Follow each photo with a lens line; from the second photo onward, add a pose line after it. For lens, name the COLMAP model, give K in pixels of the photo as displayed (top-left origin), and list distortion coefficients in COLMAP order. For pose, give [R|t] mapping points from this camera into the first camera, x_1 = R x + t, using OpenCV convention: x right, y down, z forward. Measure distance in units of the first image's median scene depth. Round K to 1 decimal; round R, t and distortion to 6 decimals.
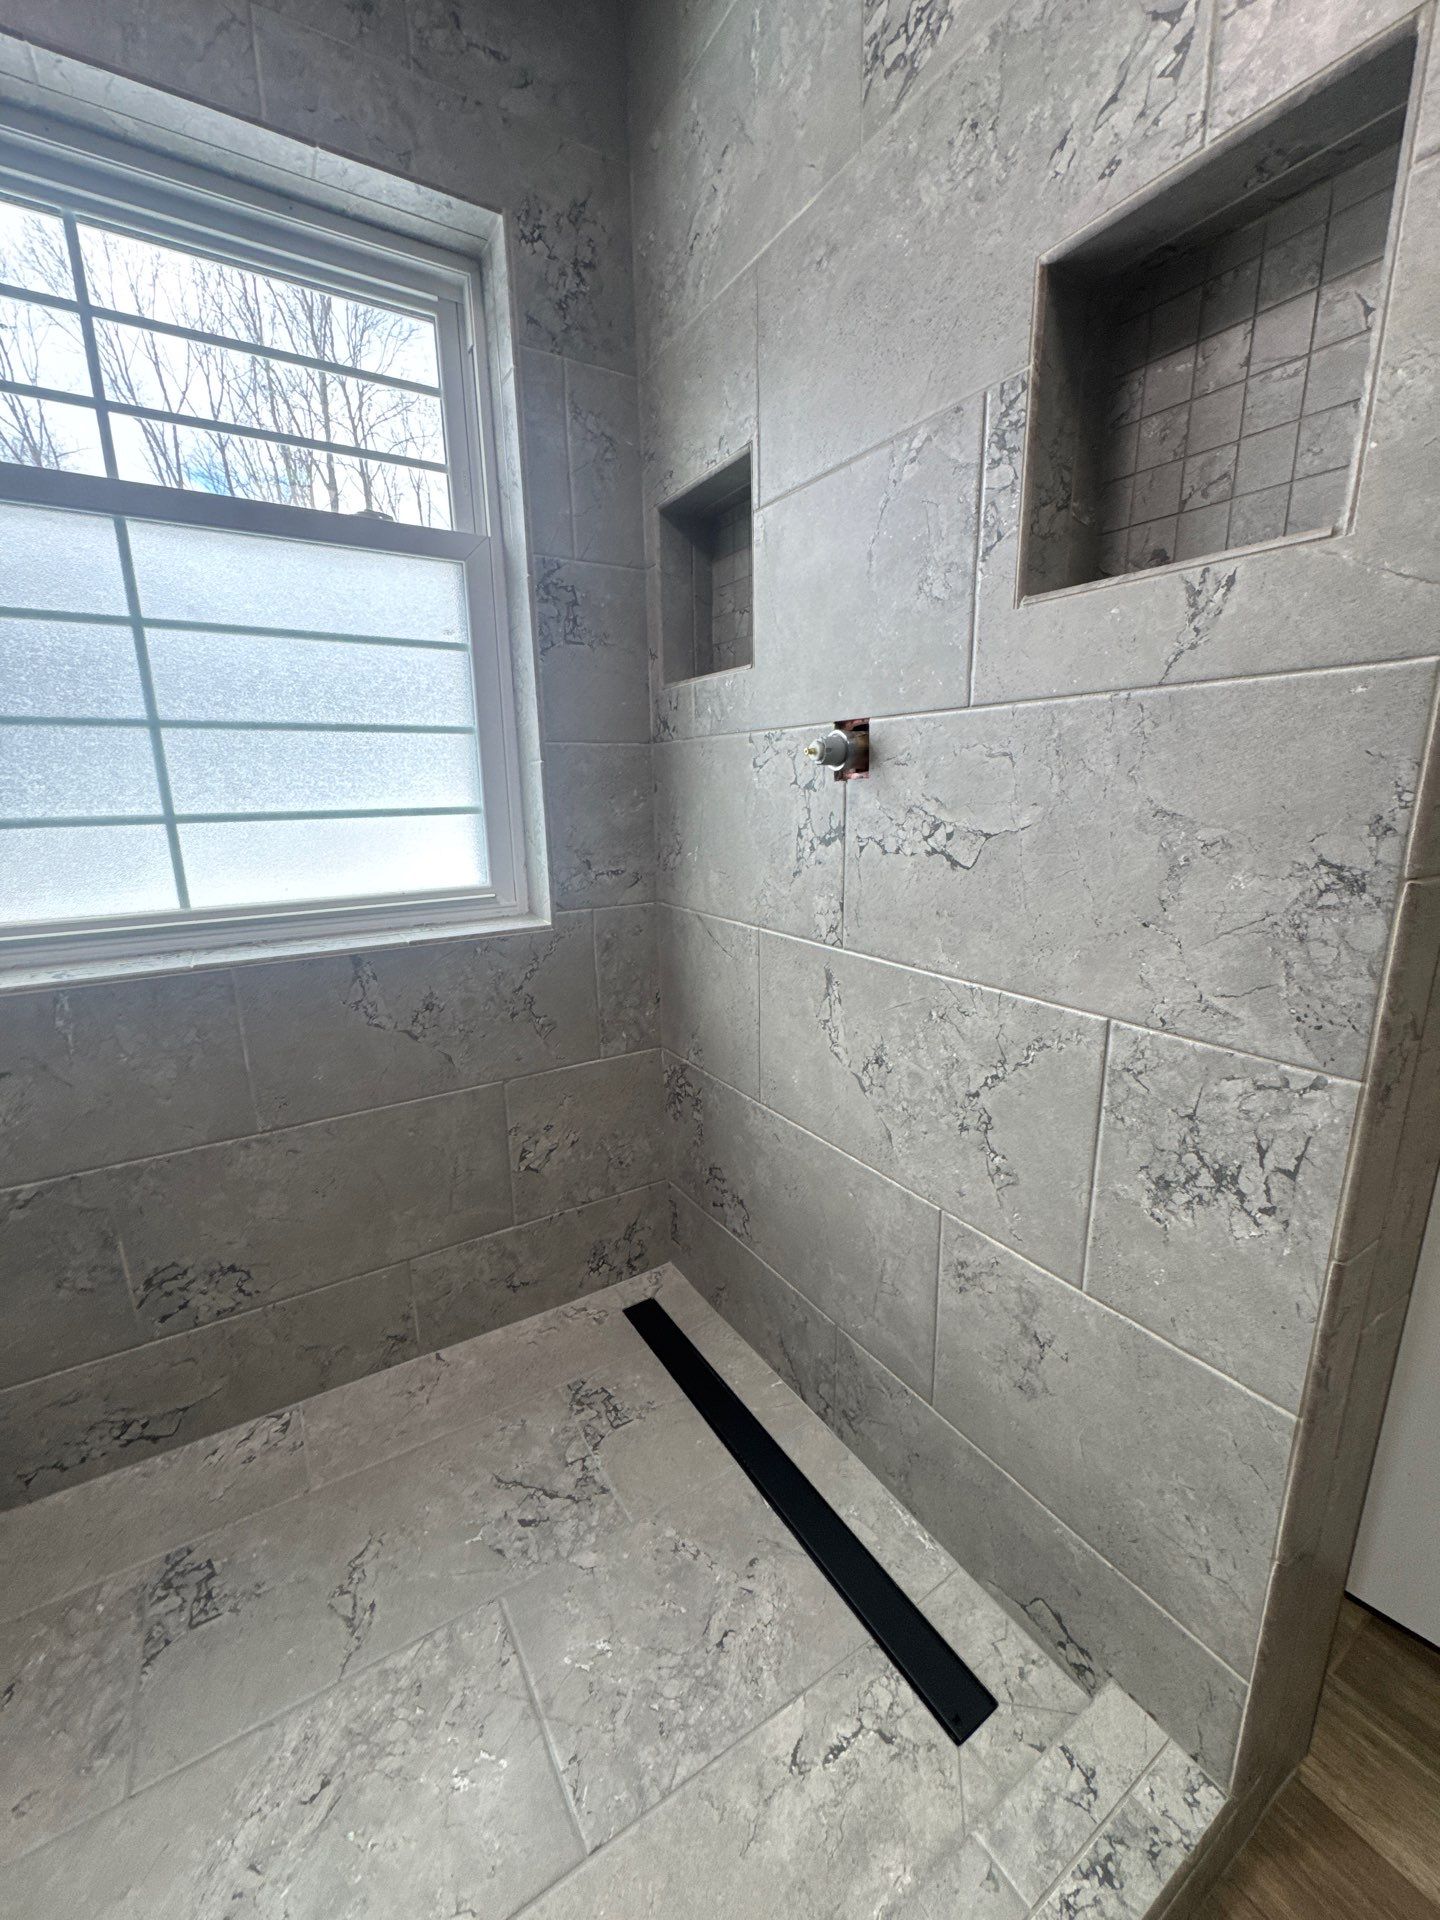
lens RADIAL K [[761.8, 0, 717.8], [0, 761.8, 961.8], [0, 0, 1]] dist [-0.002076, -0.000075]
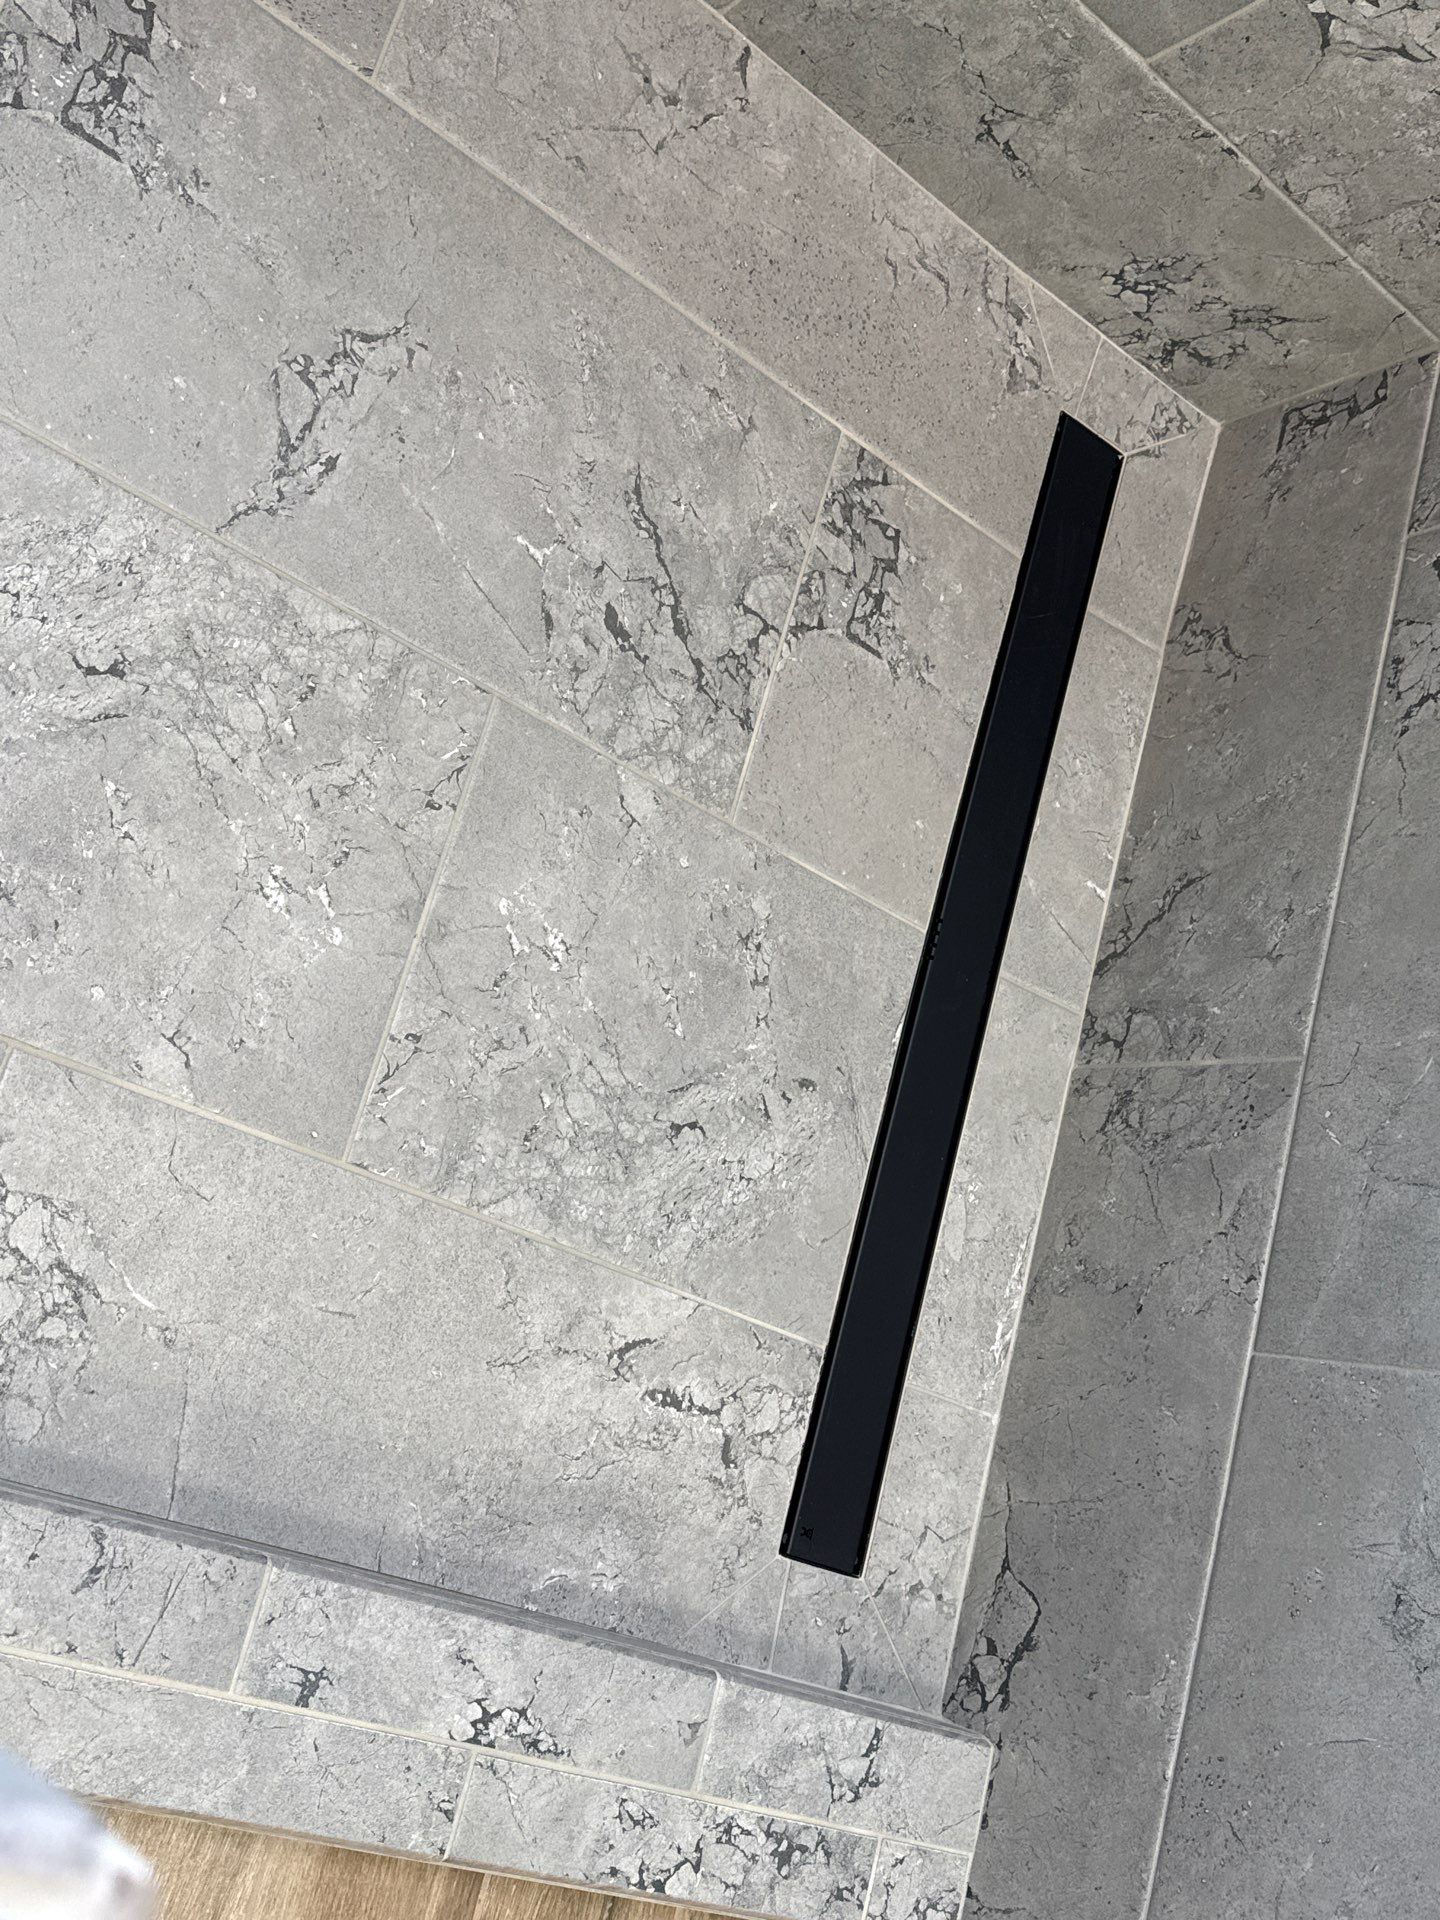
lens RADIAL K [[2076.3, 0, 727.4], [0, 2076.3, 949.5], [0, 0, 1]] dist [0.115088, 0.000000]
pose [[0.493714, 0.810278, 0.315747, -0.469240], [-0.733183, 0.192596, 0.652188, -0.061513], [0.467642, -0.553495, 0.689169, 0.102780]]
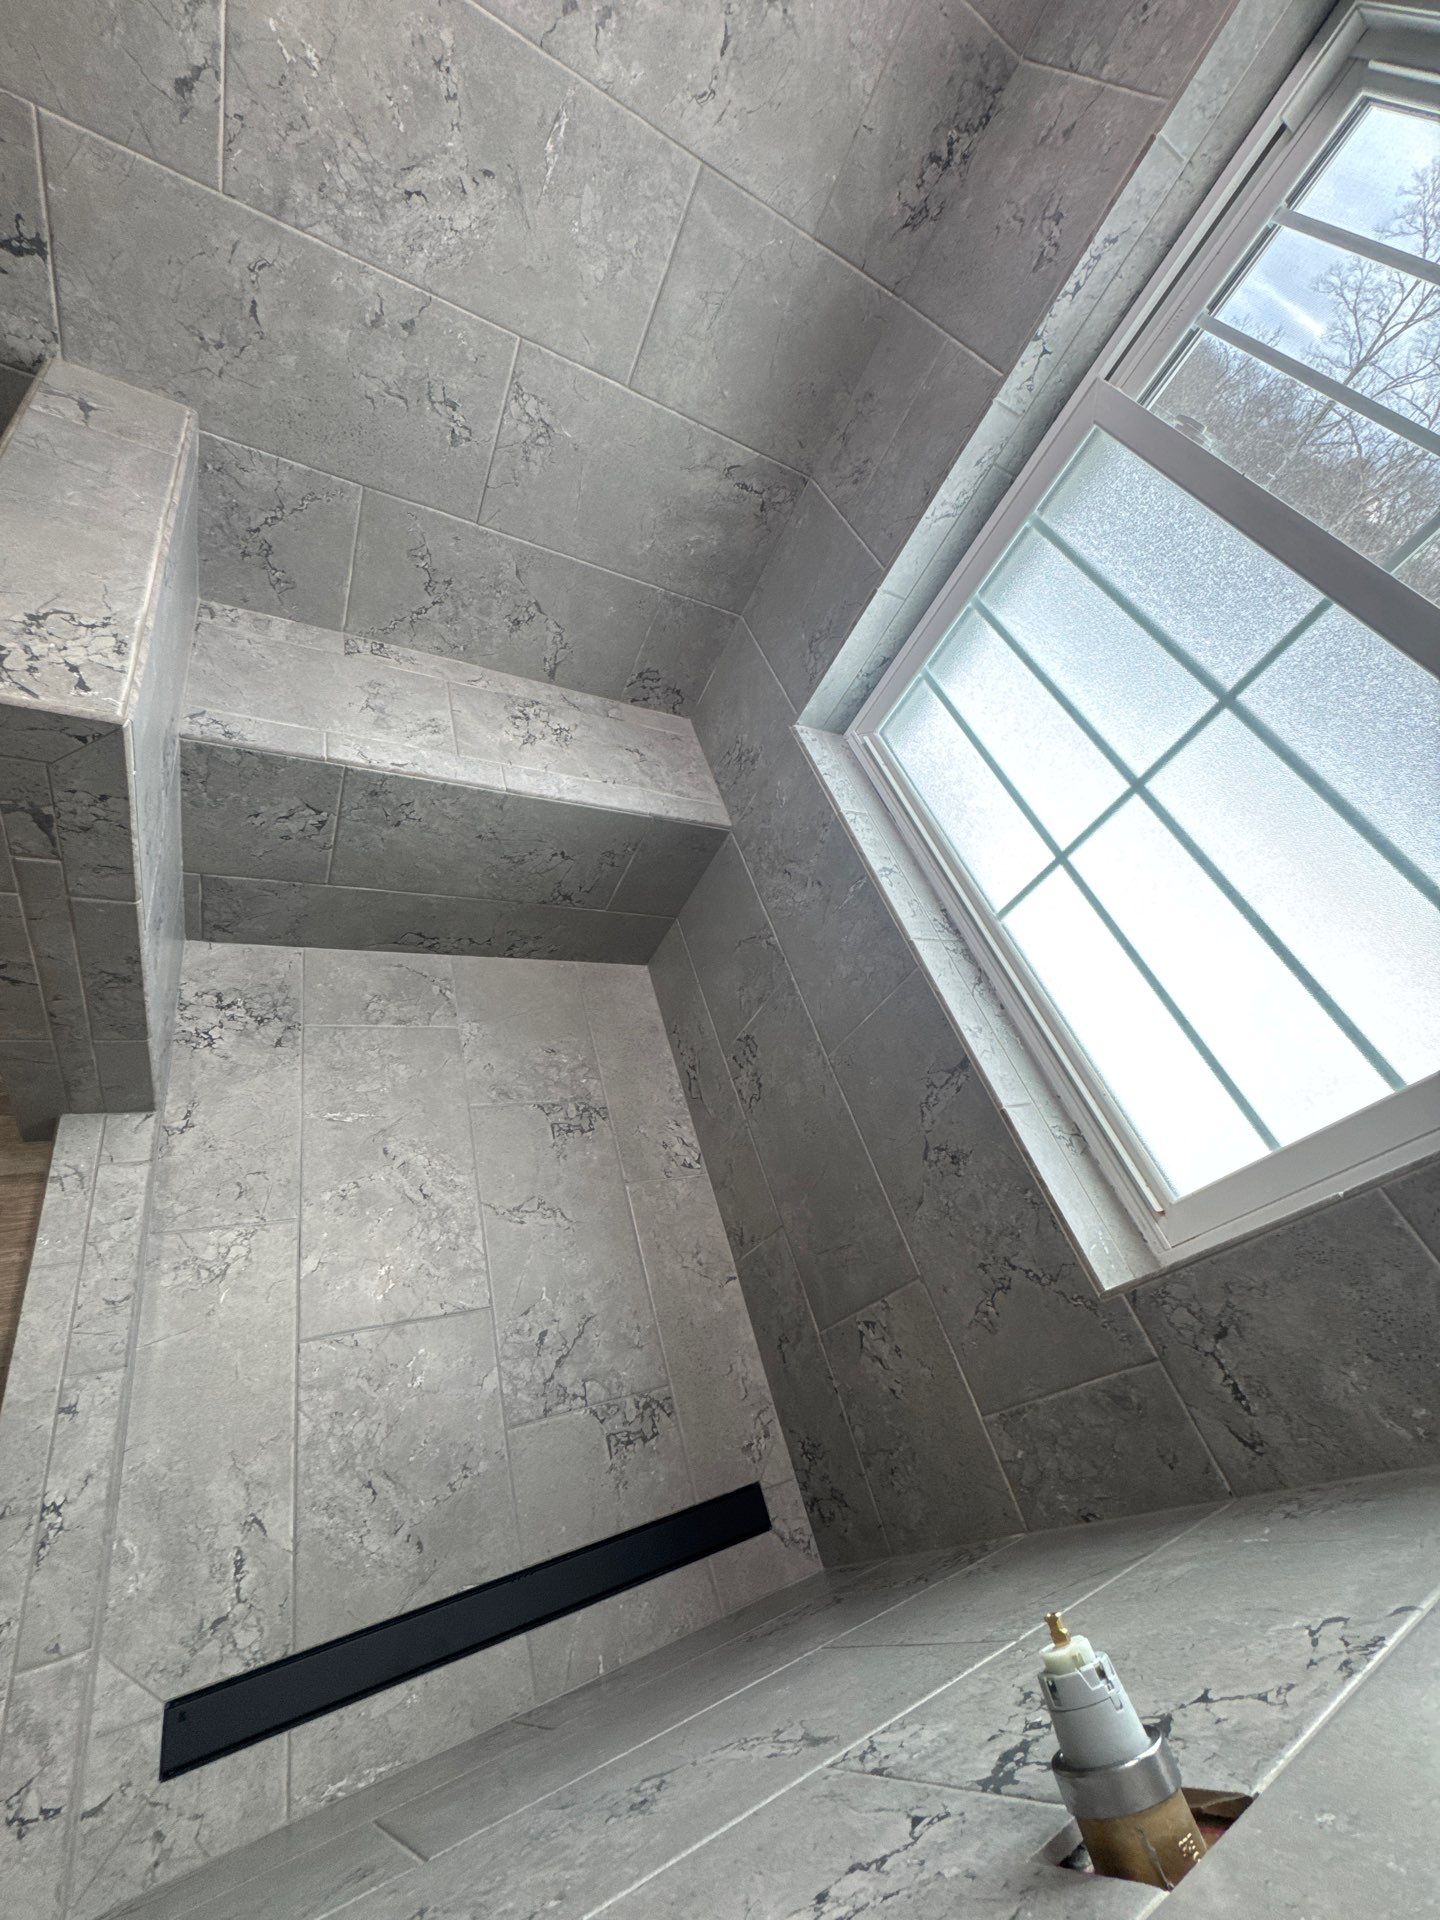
lens RADIAL K [[761.8, 0, 719.9], [0, 761.8, 962.8], [0, 0, 1]] dist [-0.002076, -0.000075]
pose [[-0.215626, 0.651377, -0.727471, 0.195875], [-0.624546, 0.480693, 0.615530, -0.509080], [0.750632, 0.587063, 0.303165, 0.514222]]
